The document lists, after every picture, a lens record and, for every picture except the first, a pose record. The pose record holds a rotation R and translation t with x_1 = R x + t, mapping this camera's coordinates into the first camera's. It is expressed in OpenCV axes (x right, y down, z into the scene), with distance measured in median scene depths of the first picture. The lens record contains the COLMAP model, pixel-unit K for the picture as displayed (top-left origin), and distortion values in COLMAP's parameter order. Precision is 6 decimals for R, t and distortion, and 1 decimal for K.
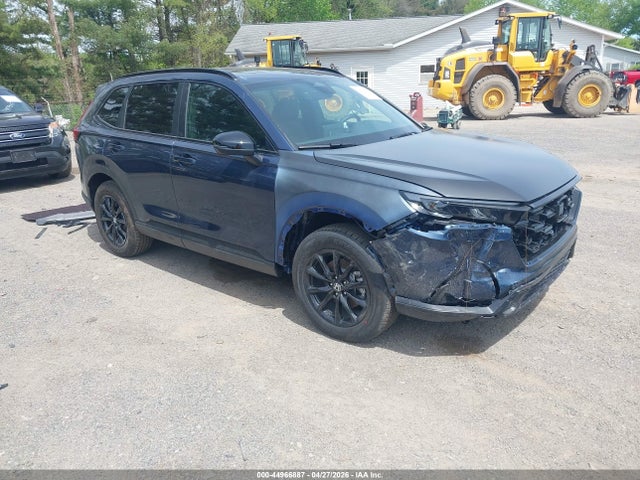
lens RADIAL K [[525.4, 0, 318.0], [0, 525.4, 239.7], [0, 0, 1]] dist [-0.014408, -0.025265]
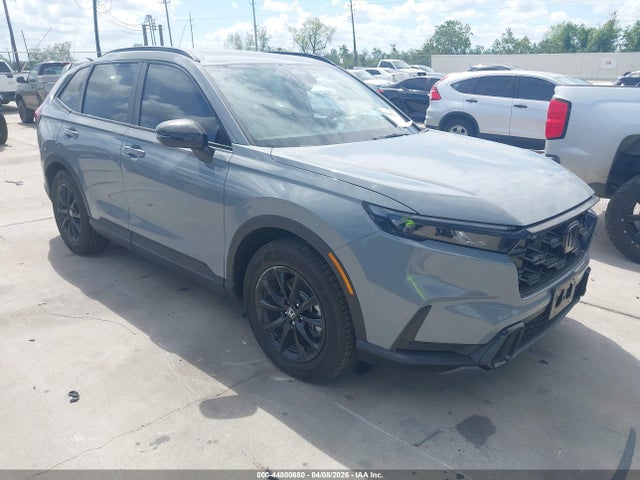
lens RADIAL K [[525.4, 0, 318.3], [0, 525.4, 241.1], [0, 0, 1]] dist [-0.014408, -0.025265]
pose [[0.997725, 0.059785, -0.031154, 0.095836], [-0.059798, 0.998210, 0.000501, -0.025971], [0.031128, 0.001363, 0.999514, 0.170933]]
